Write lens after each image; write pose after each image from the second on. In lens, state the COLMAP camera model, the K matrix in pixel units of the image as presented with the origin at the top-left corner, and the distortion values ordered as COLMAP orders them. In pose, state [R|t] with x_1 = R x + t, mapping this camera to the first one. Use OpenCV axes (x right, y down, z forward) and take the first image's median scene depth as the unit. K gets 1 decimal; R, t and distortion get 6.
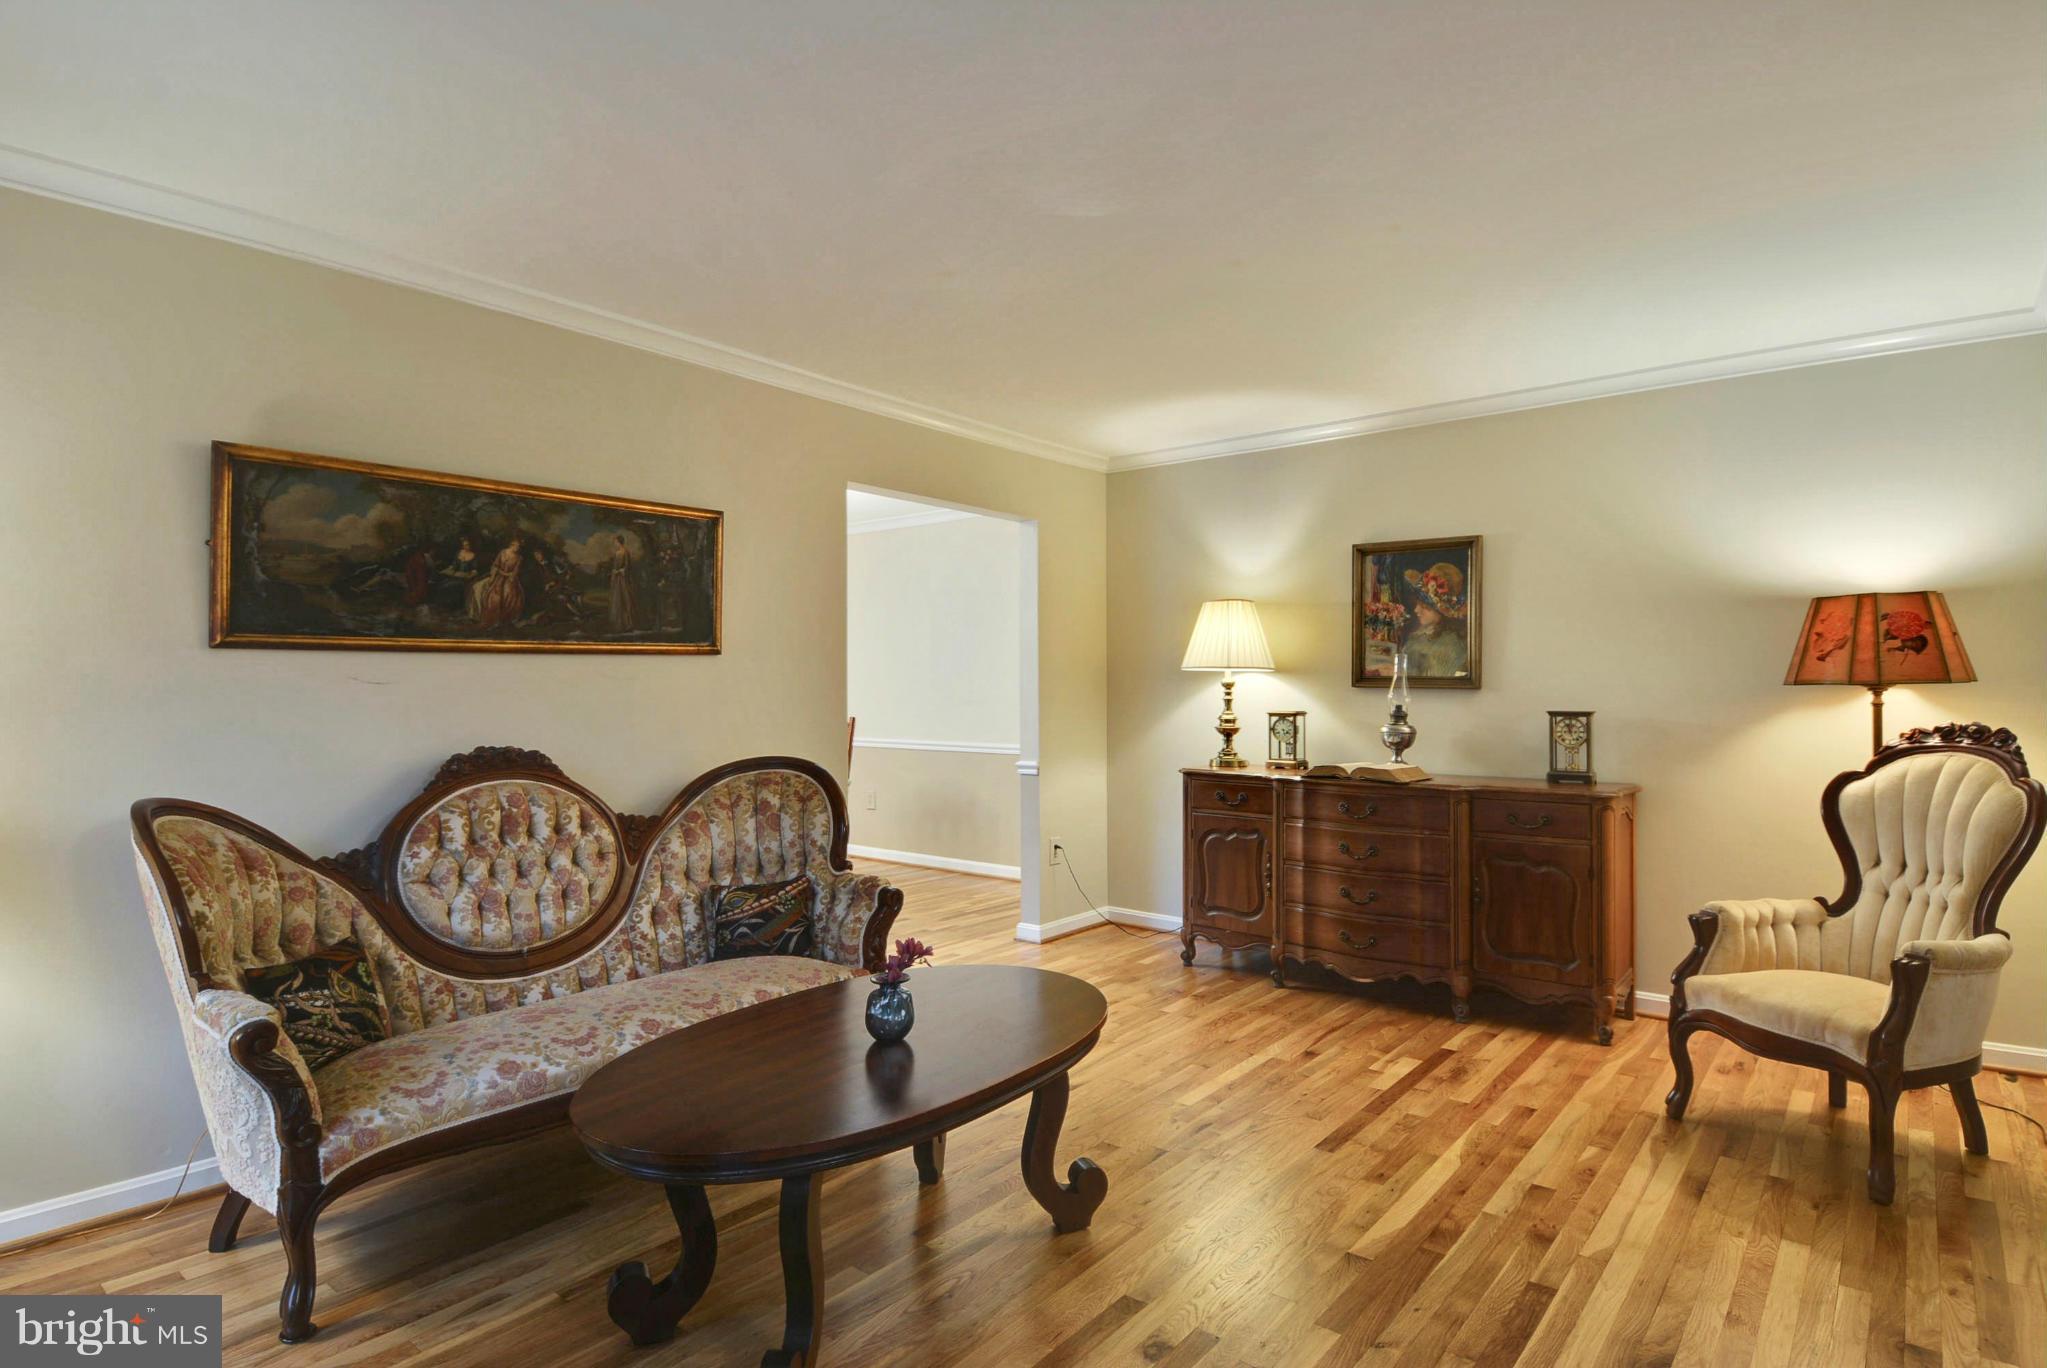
lens RADIAL K [[1074.1, 0, 1031.4], [0, 1074.1, 687.5], [0, 0, 1]] dist [0.038704, -0.045473]
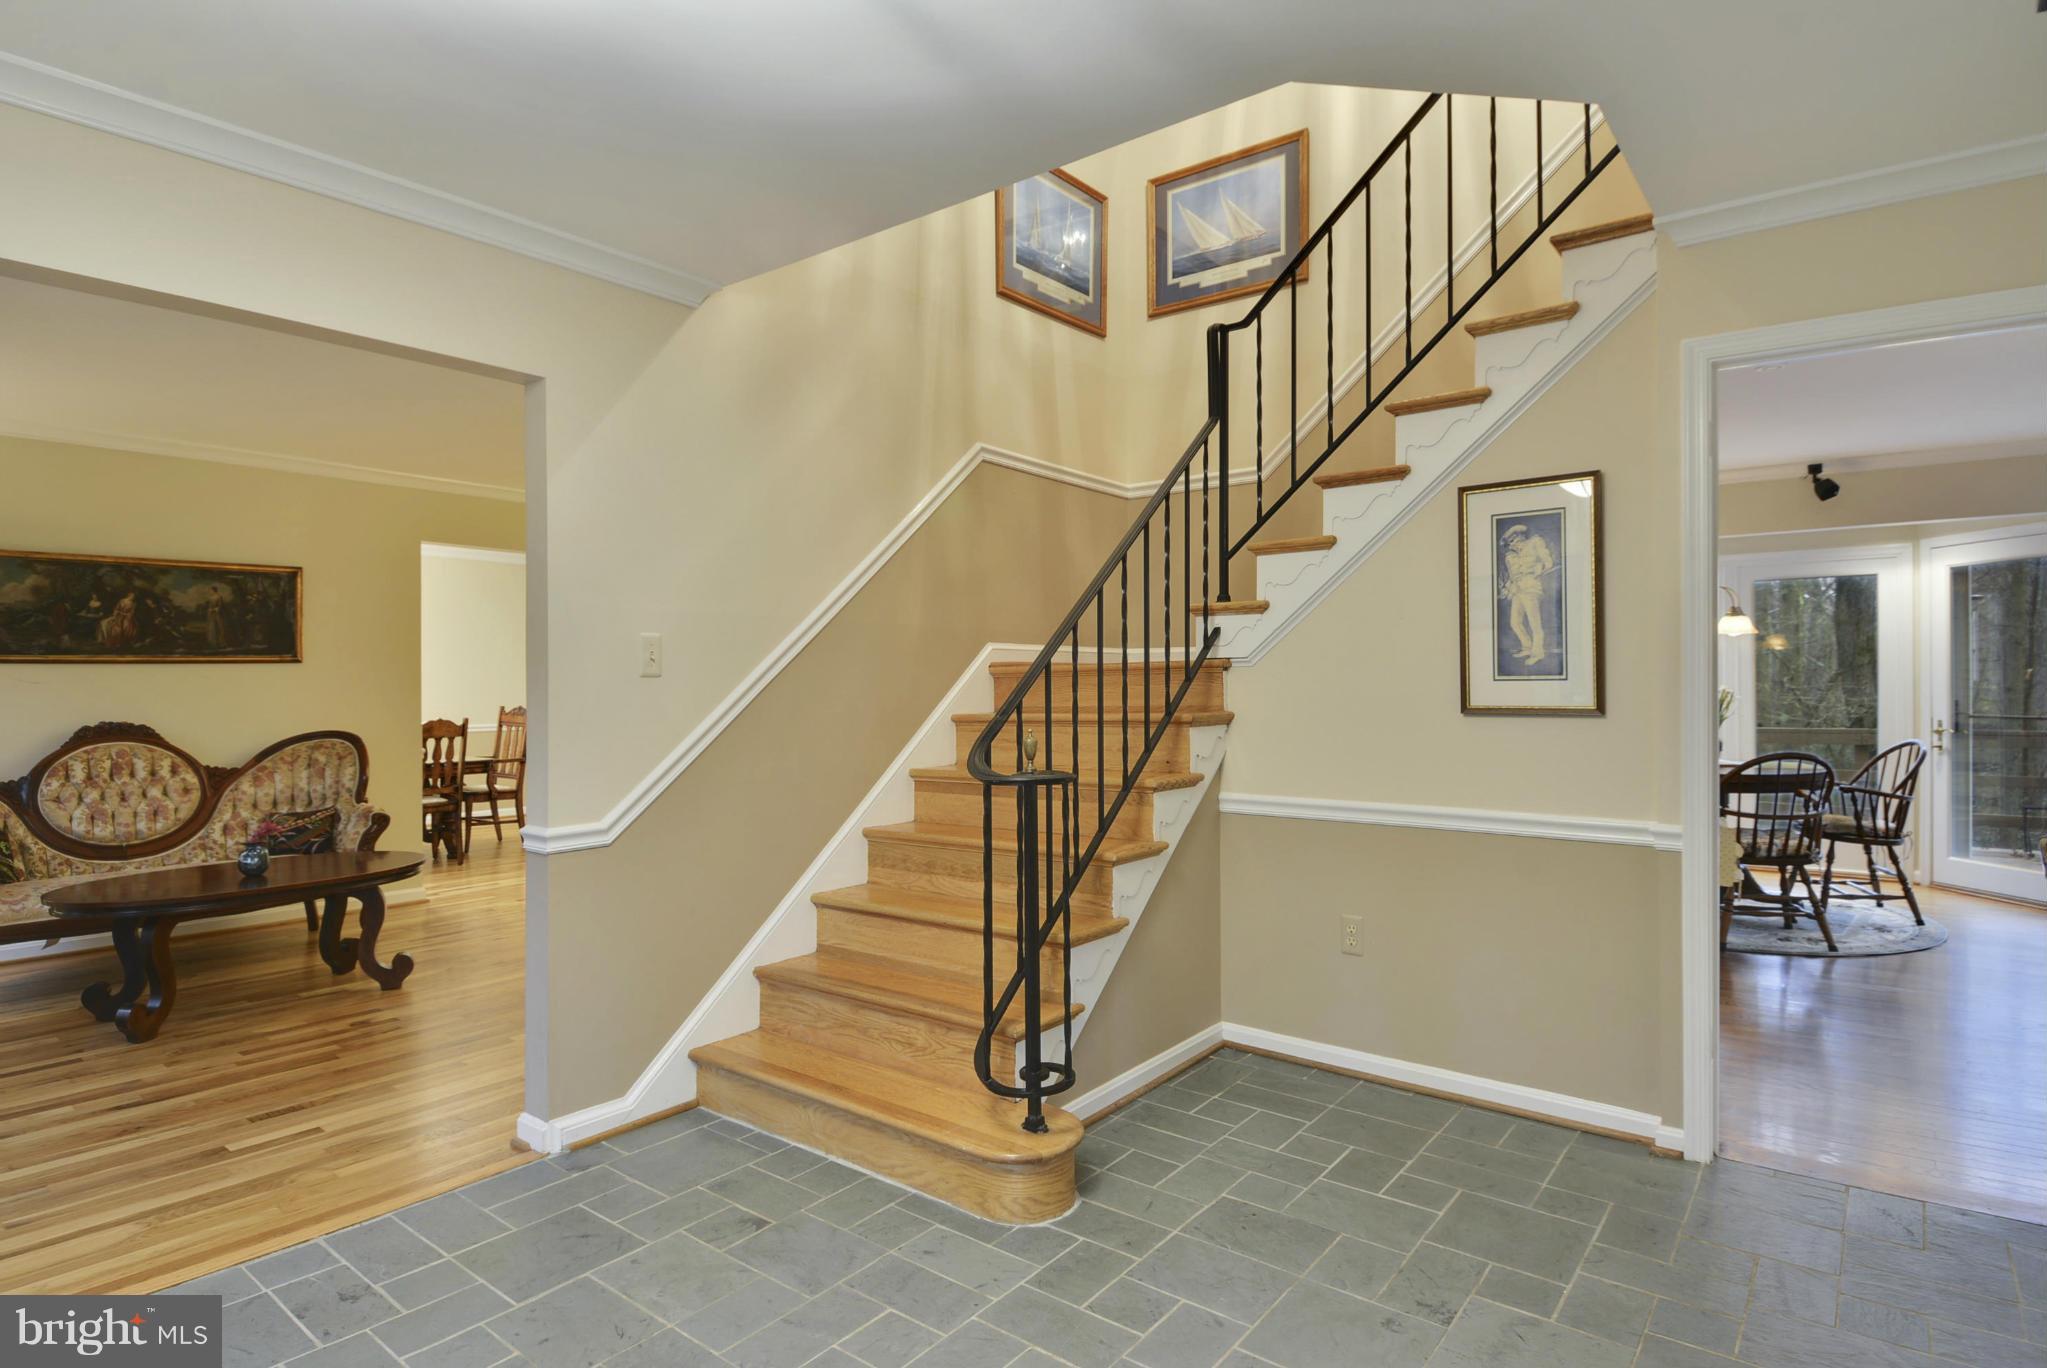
lens RADIAL K [[1094.9, 0, 1056.5], [0, 1094.9, 685.8], [0, 0, 1]] dist [-0.000027, -0.022878]
pose [[0.999613, -0.004087, 0.027505, 0.843638], [0.004051, 0.999991, 0.001374, 0.004483], [-0.027511, -0.001262, 0.999621, -0.633260]]
